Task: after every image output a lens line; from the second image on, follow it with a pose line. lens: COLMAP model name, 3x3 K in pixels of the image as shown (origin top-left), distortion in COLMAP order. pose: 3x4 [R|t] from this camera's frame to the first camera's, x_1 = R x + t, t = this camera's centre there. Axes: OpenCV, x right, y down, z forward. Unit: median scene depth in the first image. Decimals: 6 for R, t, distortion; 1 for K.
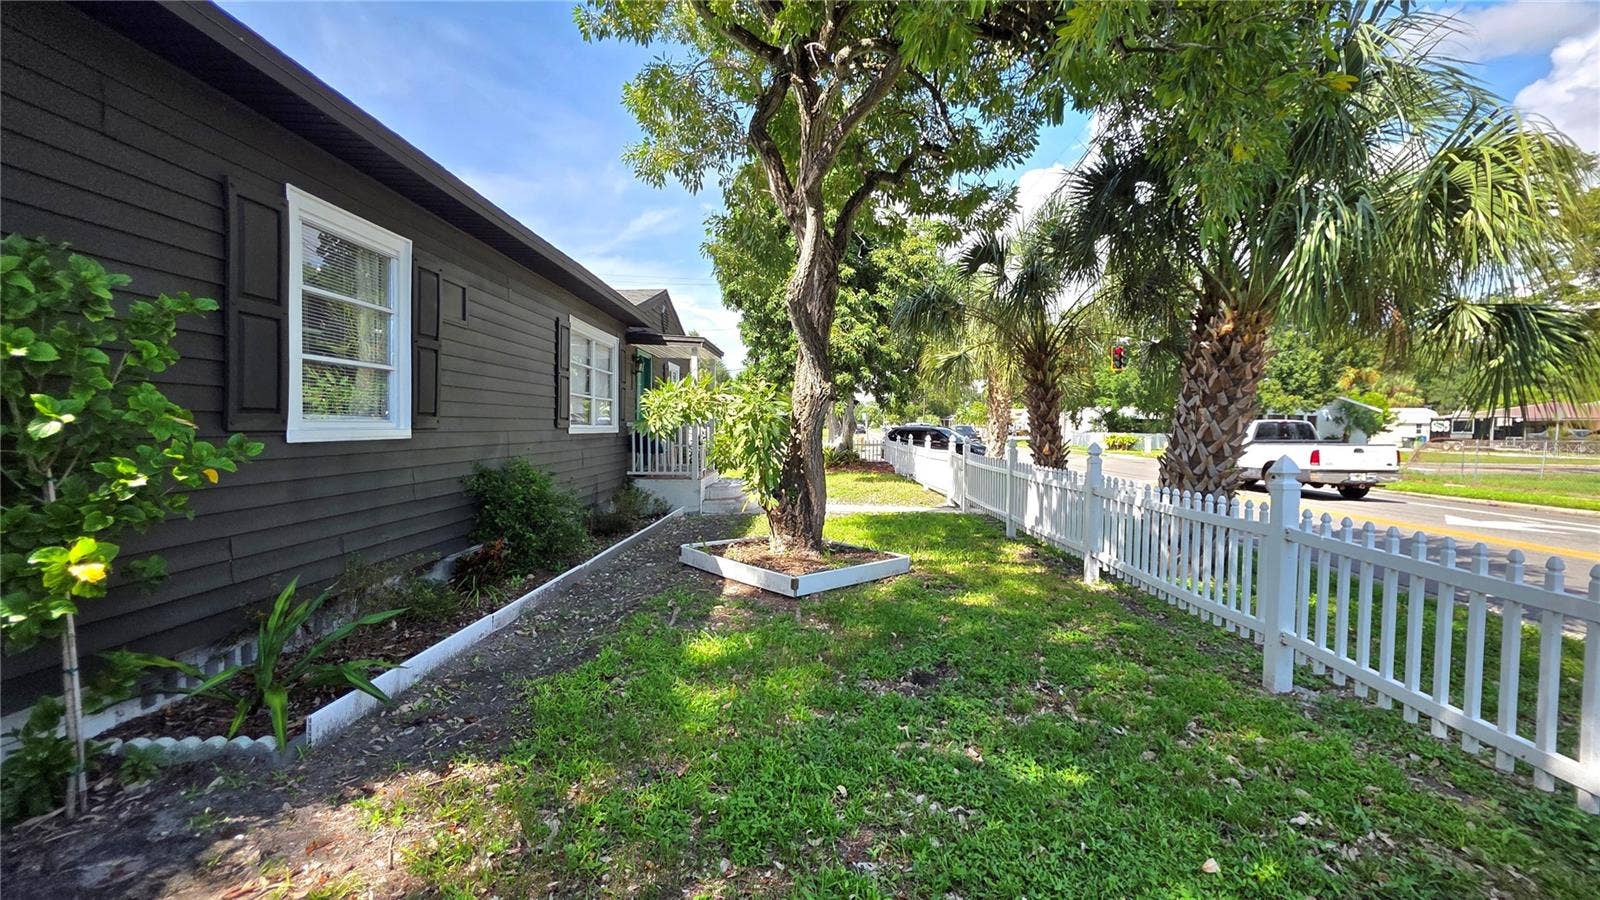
lens RADIAL K [[651.3, 0, 799.4], [0, 651.3, 442.0], [0, 0, 1]] dist [0.002684, 0.000062]
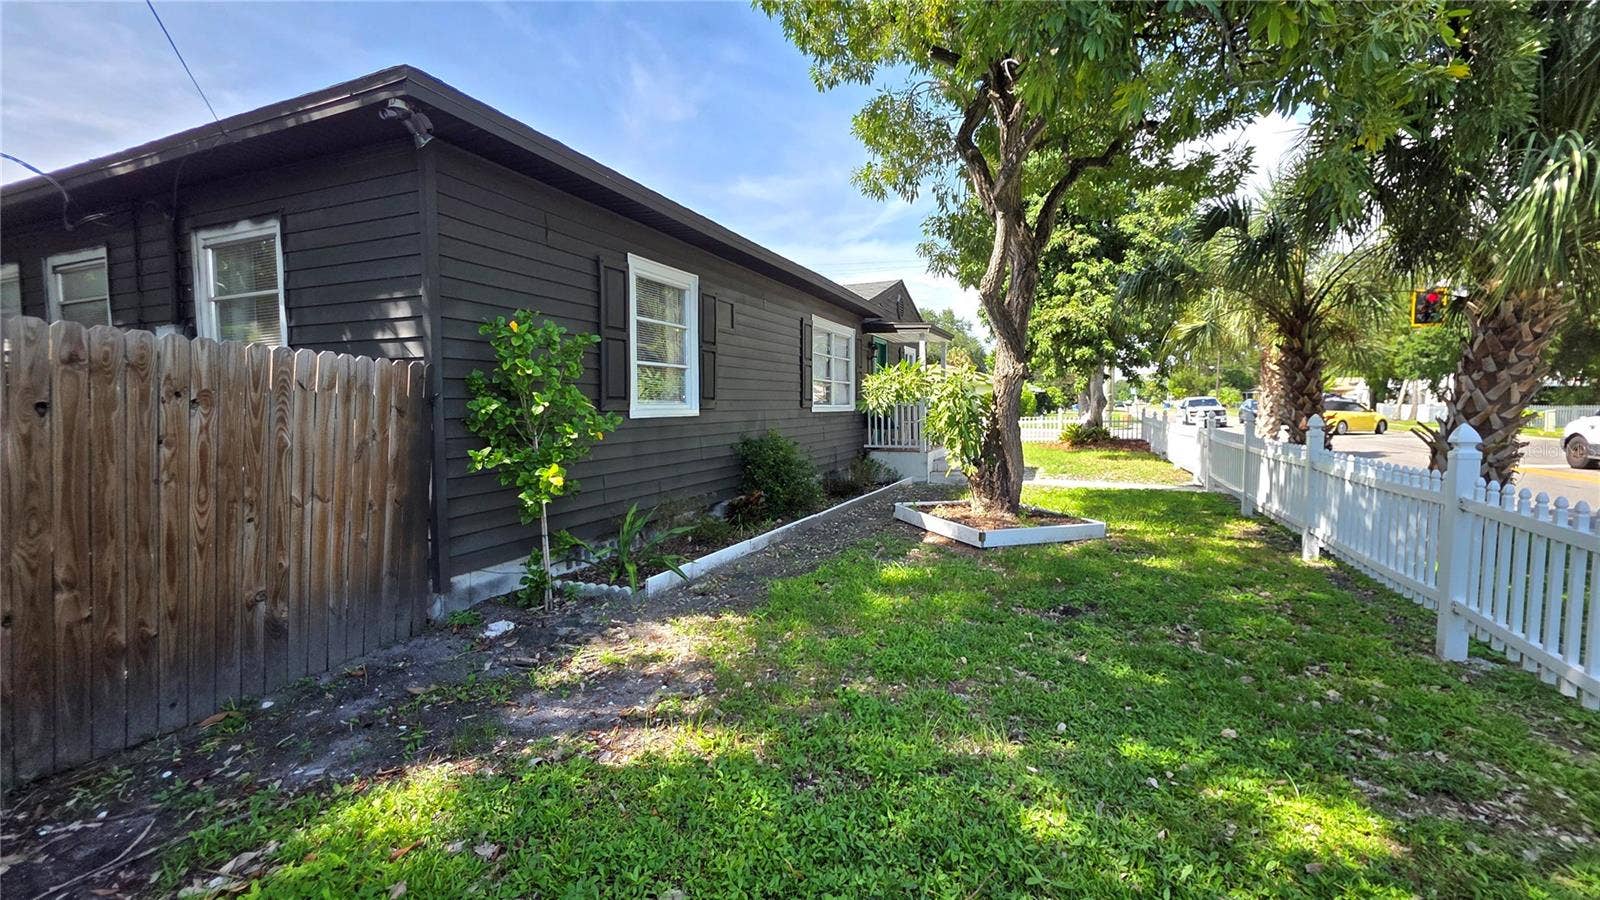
lens RADIAL K [[651.3, 0, 799.4], [0, 651.3, 442.0], [0, 0, 1]] dist [0.002684, 0.000062]
pose [[0.925244, 0.007211, -0.379303, 0.130112], [0.004986, 0.999502, 0.031164, 0.008010], [0.379339, -0.030725, 0.924748, -0.206766]]
